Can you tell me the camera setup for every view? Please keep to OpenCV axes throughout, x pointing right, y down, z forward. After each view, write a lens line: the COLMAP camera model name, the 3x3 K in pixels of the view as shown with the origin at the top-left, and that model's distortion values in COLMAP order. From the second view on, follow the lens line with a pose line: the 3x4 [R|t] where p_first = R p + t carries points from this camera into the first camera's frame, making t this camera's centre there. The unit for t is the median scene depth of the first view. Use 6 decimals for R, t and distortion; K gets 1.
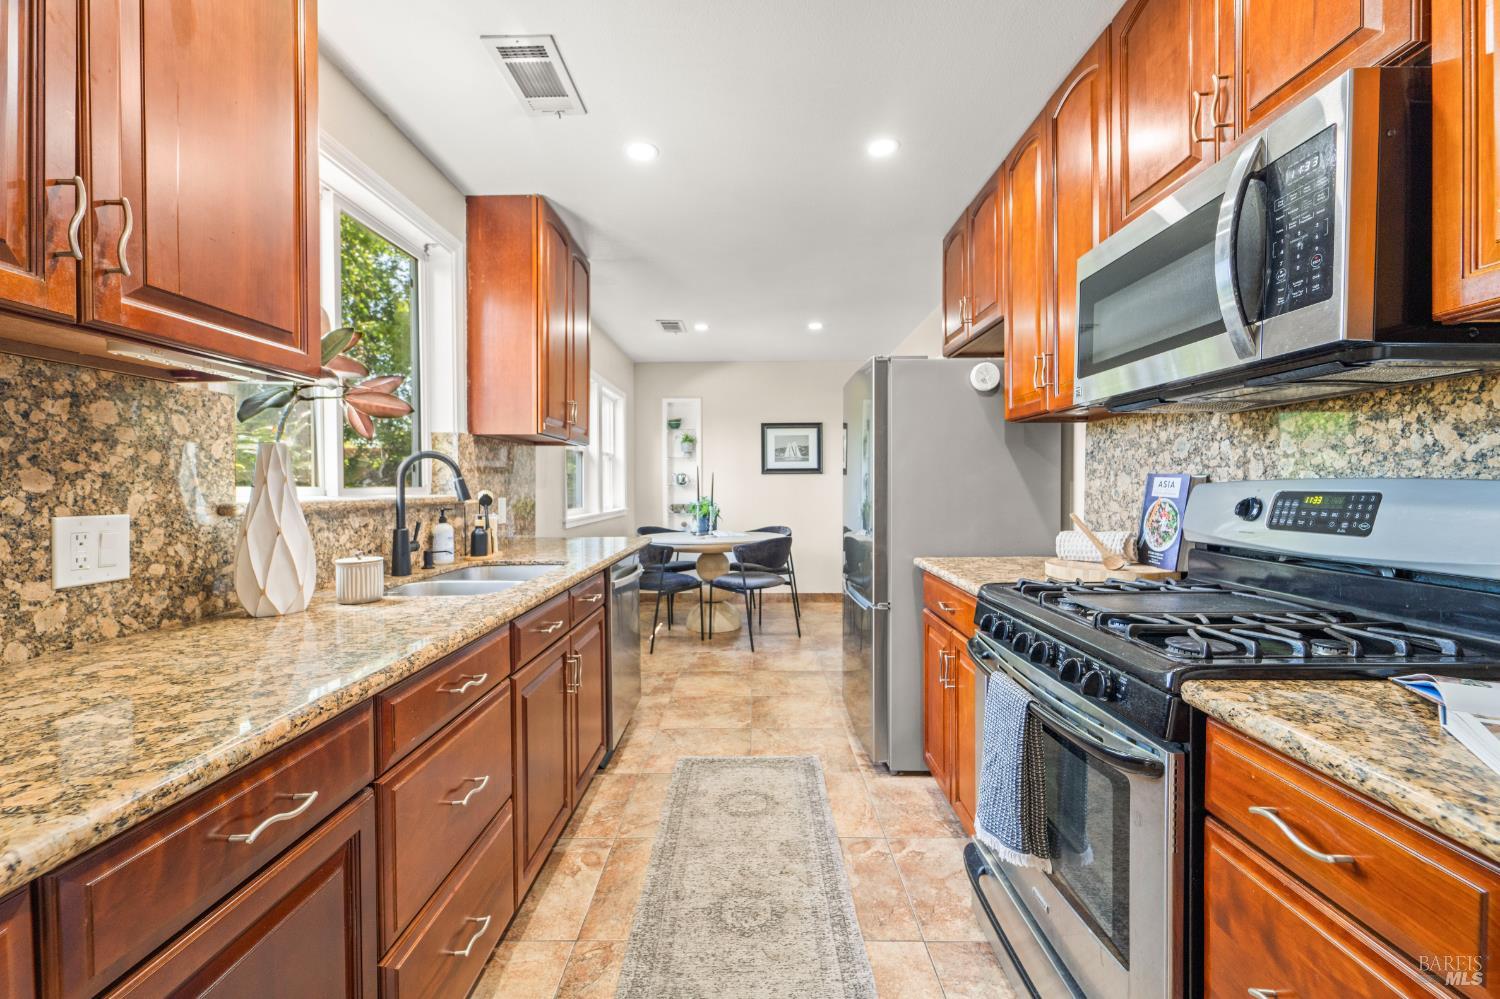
lens RADIAL K [[601.9, 0, 746.6], [0, 601.9, 495.8], [0, 0, 1]] dist [0.000660, 0.000049]
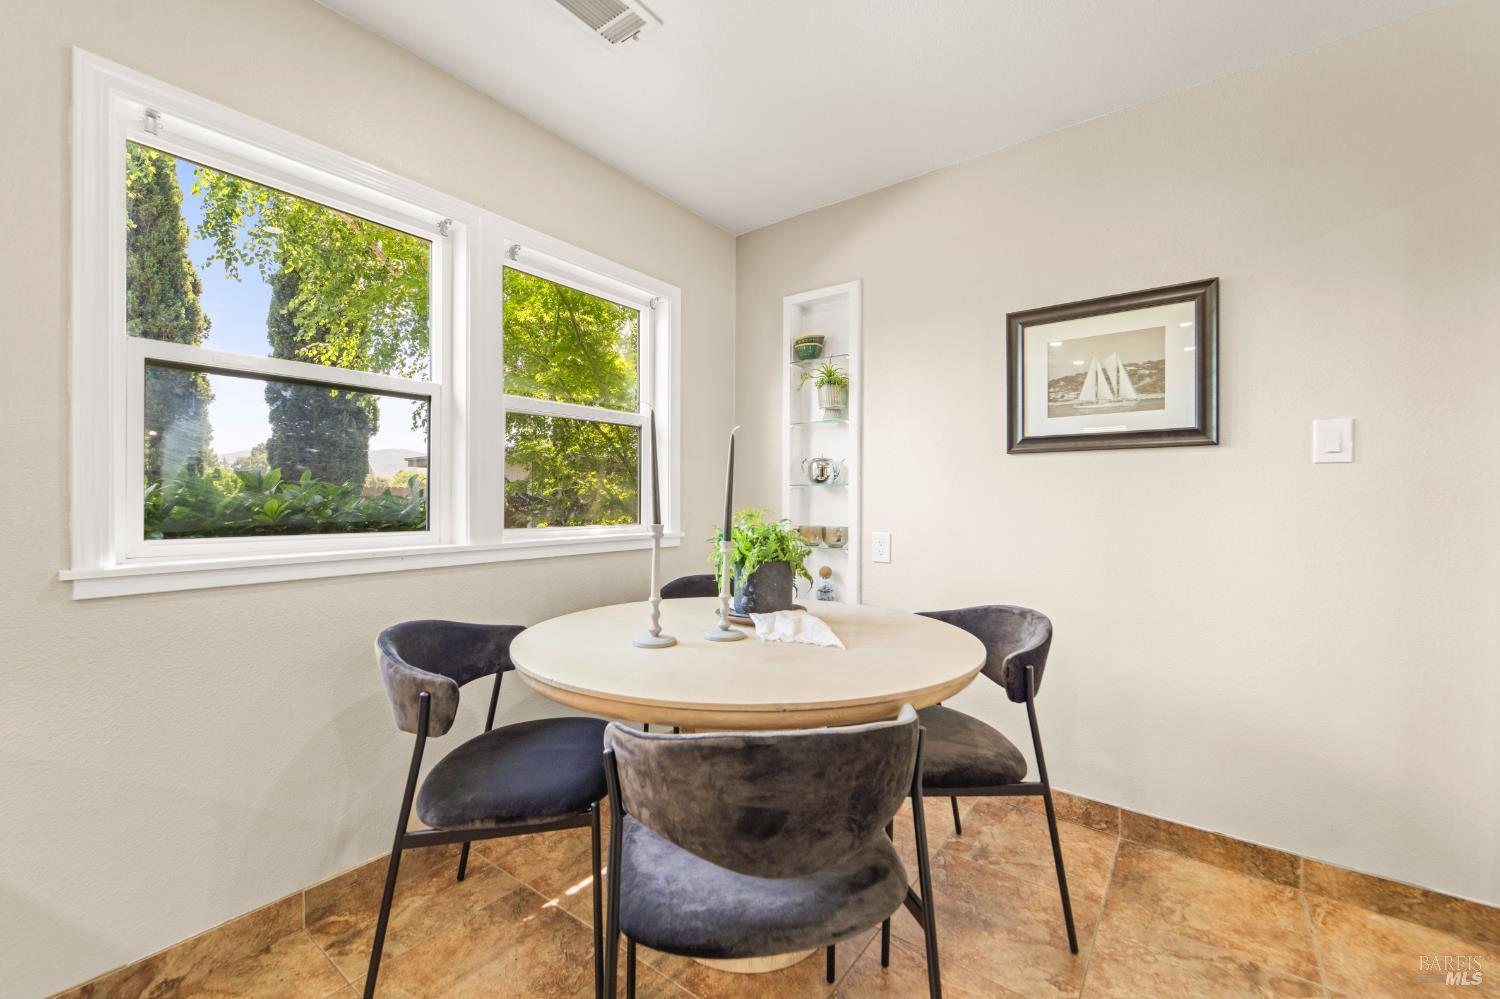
lens RADIAL K [[606.3, 0, 746.3], [0, 606.3, 500.7], [0, 0, 1]] dist [-0.001419, 0.000166]
pose [[0.809204, 0.013052, -0.587383, 0.258537], [-0.020115, 0.999783, -0.005497, -0.004102], [0.587183, 0.016264, 0.809291, 1.387266]]
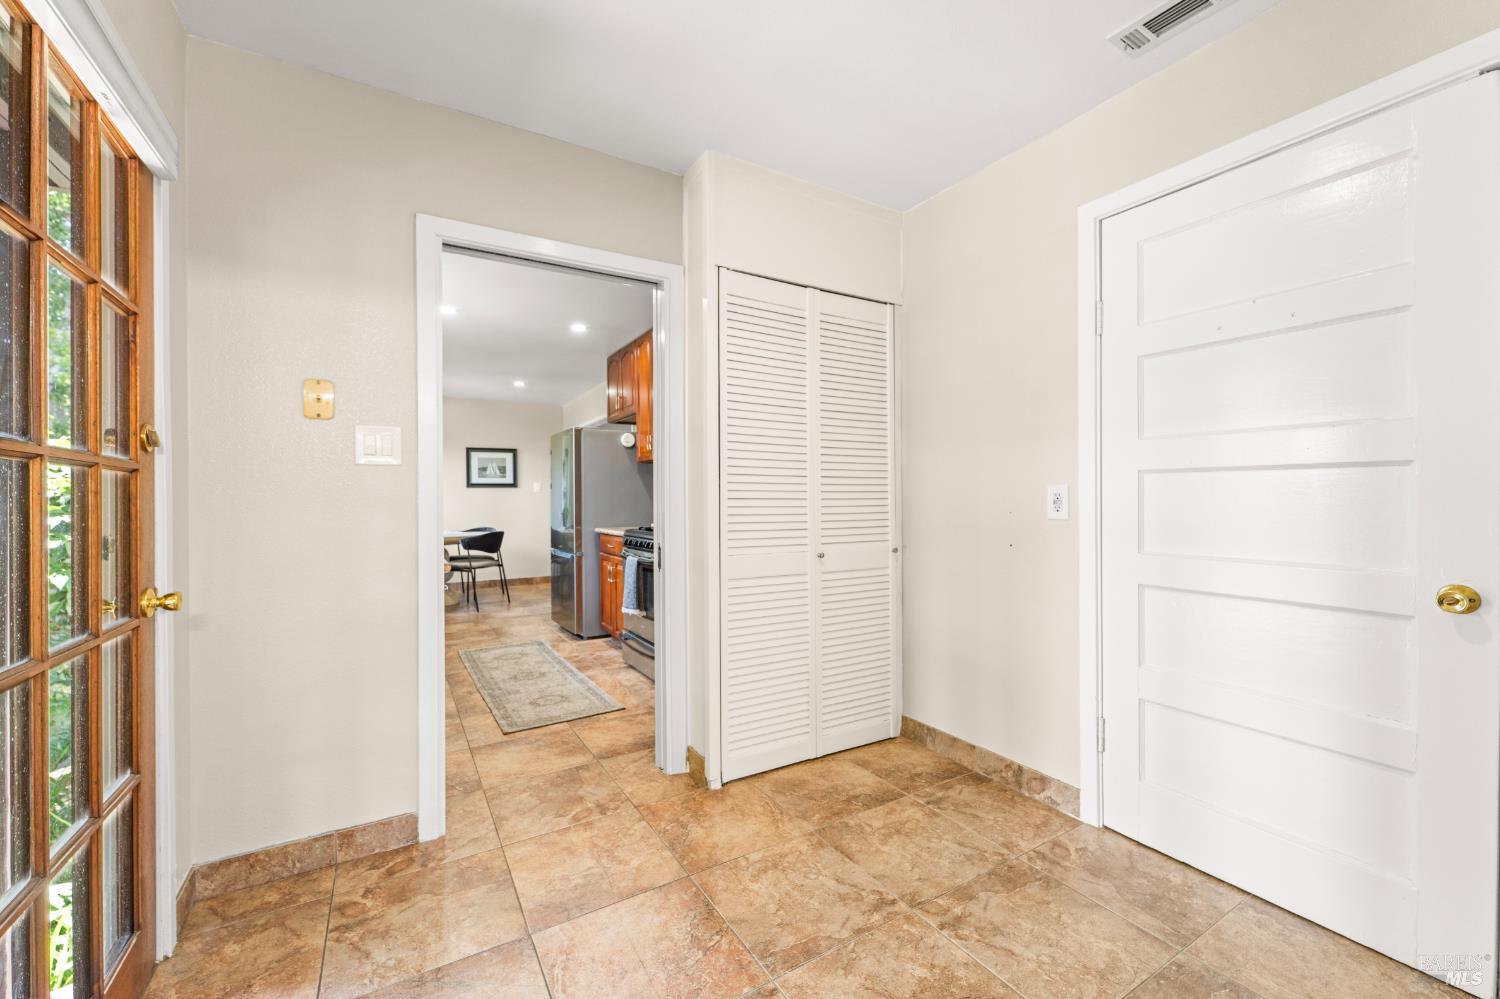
lens RADIAL K [[606.3, 0, 746.3], [0, 606.3, 500.7], [0, 0, 1]] dist [-0.001419, 0.000166]
pose [[0.854620, -0.002864, 0.519247, -0.306447], [0.012914, 0.999793, -0.015741, 0.043665], [-0.519094, 0.020158, 0.854479, -0.893390]]
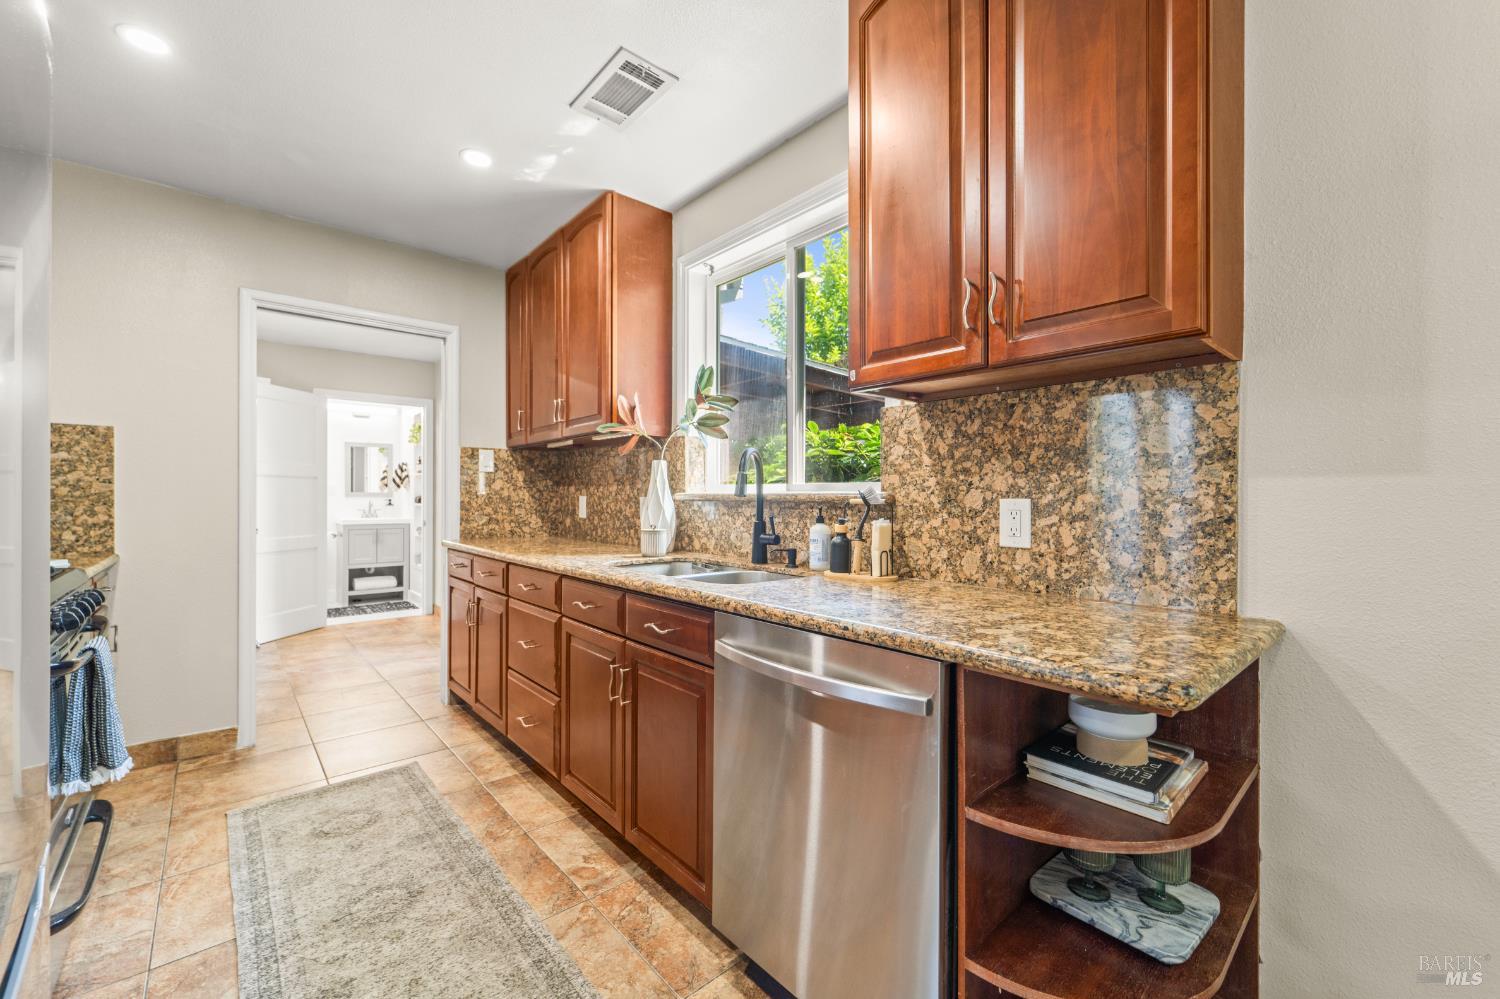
lens RADIAL K [[601.9, 0, 746.6], [0, 601.9, 495.8], [0, 0, 1]] dist [0.000660, 0.000049]
pose [[-0.743597, -0.000300, -0.668628, 0.136143], [-0.011229, 0.999864, 0.012040, -0.003374], [0.668534, 0.016461, -0.743500, 1.343559]]
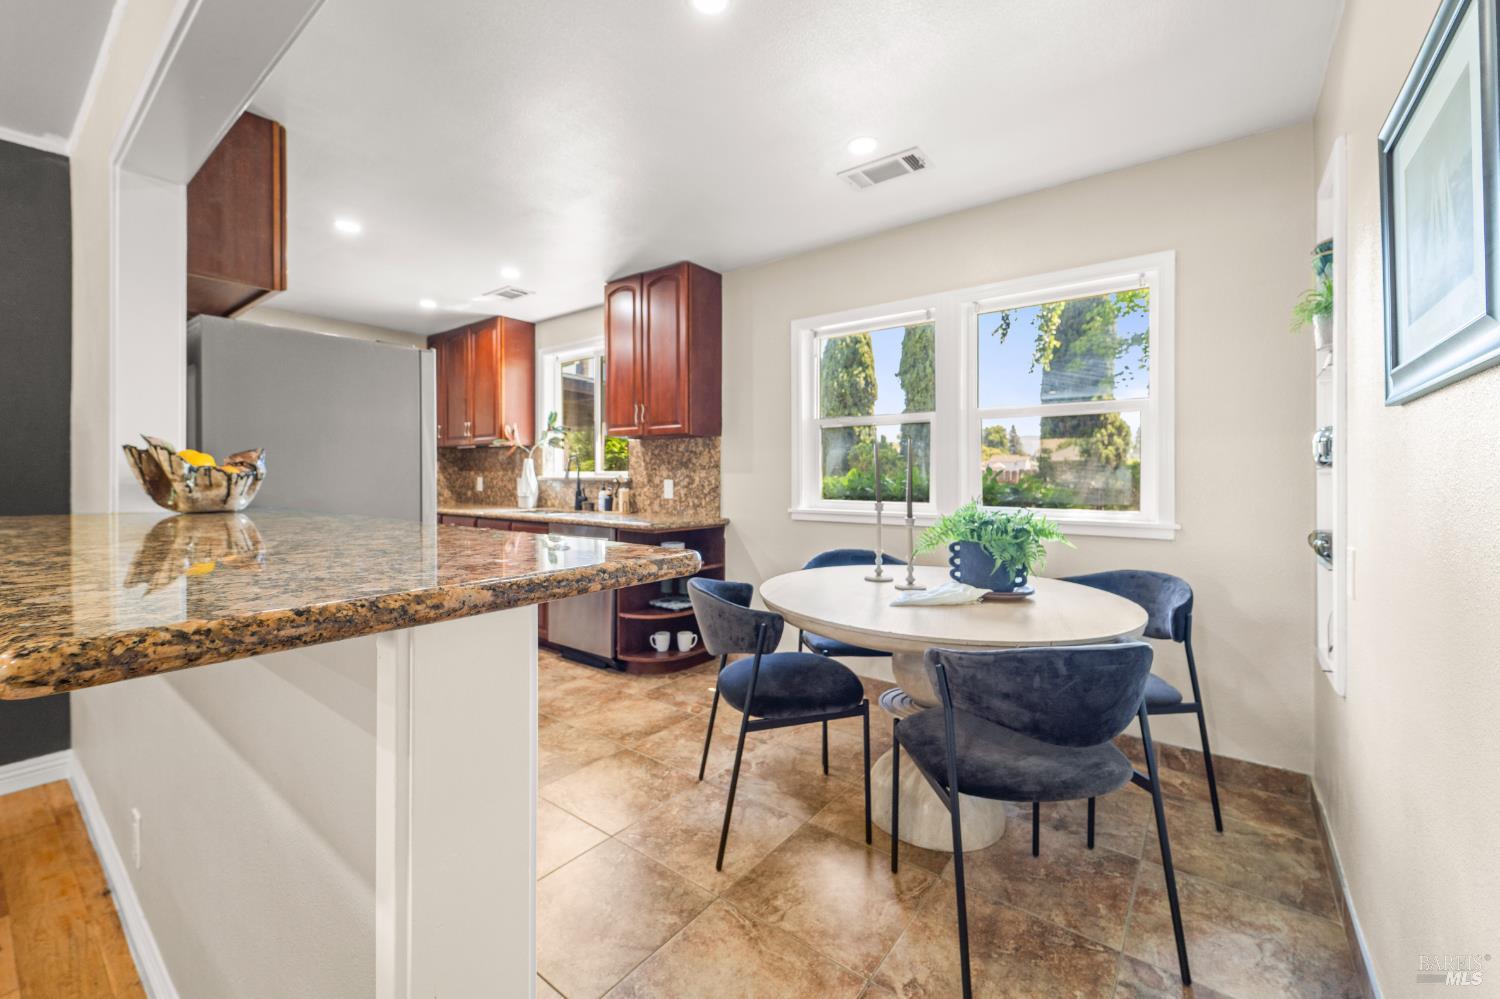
lens RADIAL K [[609.9, 0, 750.2], [0, 609.9, 473.4], [0, 0, 1]] dist [-0.002176, -0.000357]
pose [[-0.598034, 0.002610, -0.801466, 0.674470], [-0.011575, 0.999862, 0.011893, -0.033679], [0.801387, 0.016389, -0.597922, 2.177360]]
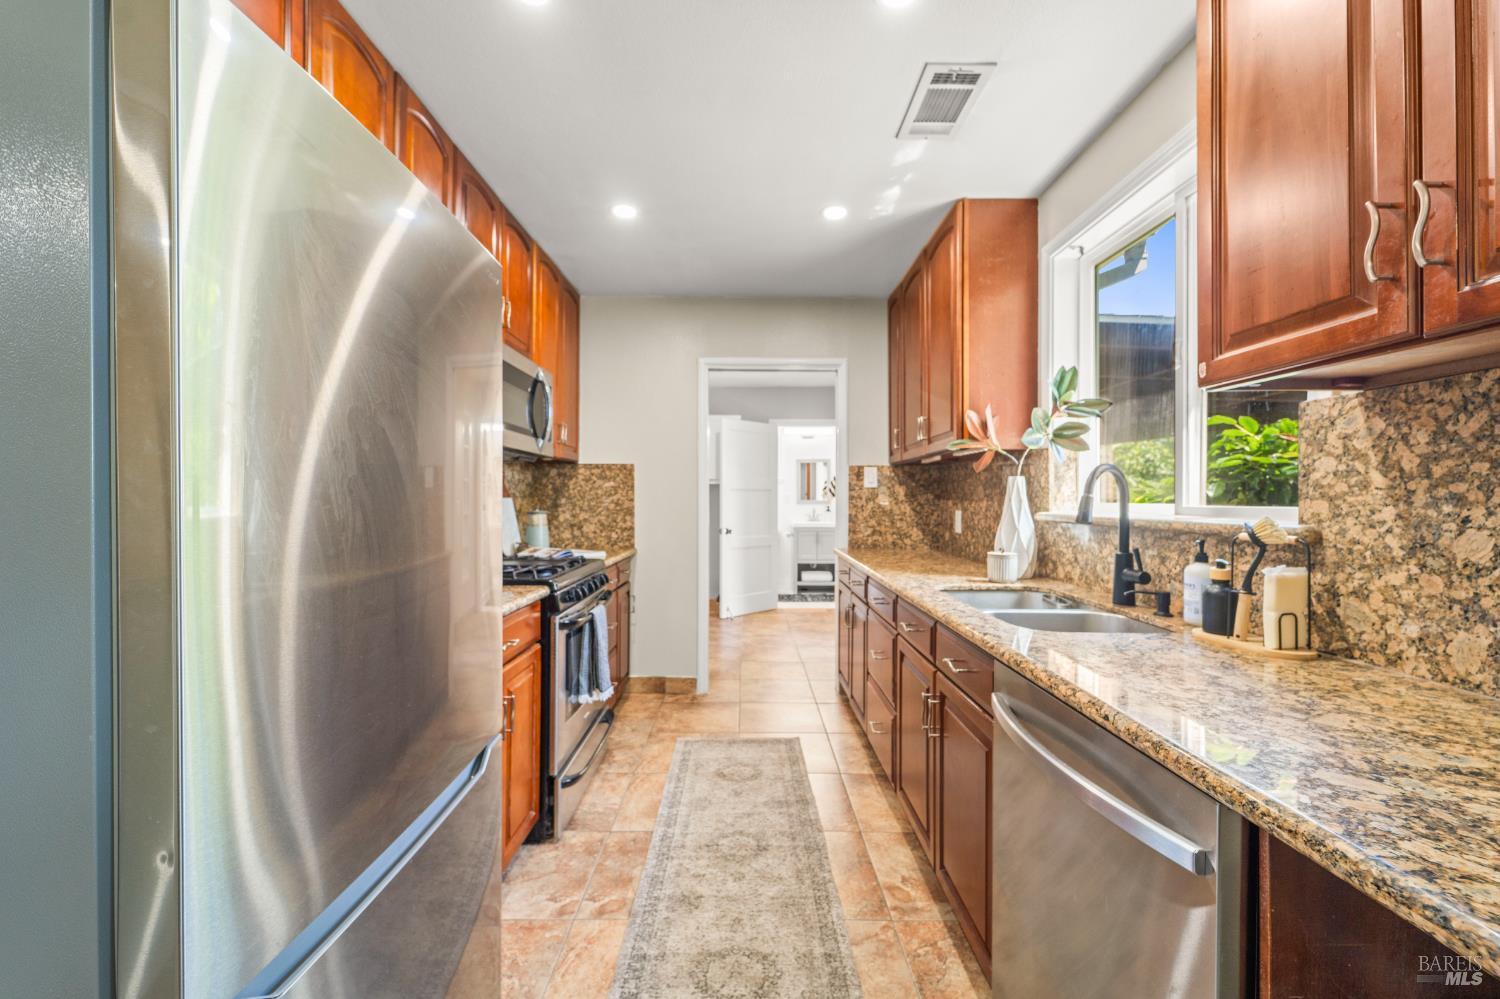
lens RADIAL K [[595.4, 0, 748.4], [0, 595.4, 497.3], [0, 0, 1]] dist [0.001926, -0.000169]
pose [[-0.999856, 0.000684, -0.016985, -0.001008], [0.000428, 0.999887, 0.015020, -0.030338], [0.016994, 0.015011, -0.999743, 1.394924]]
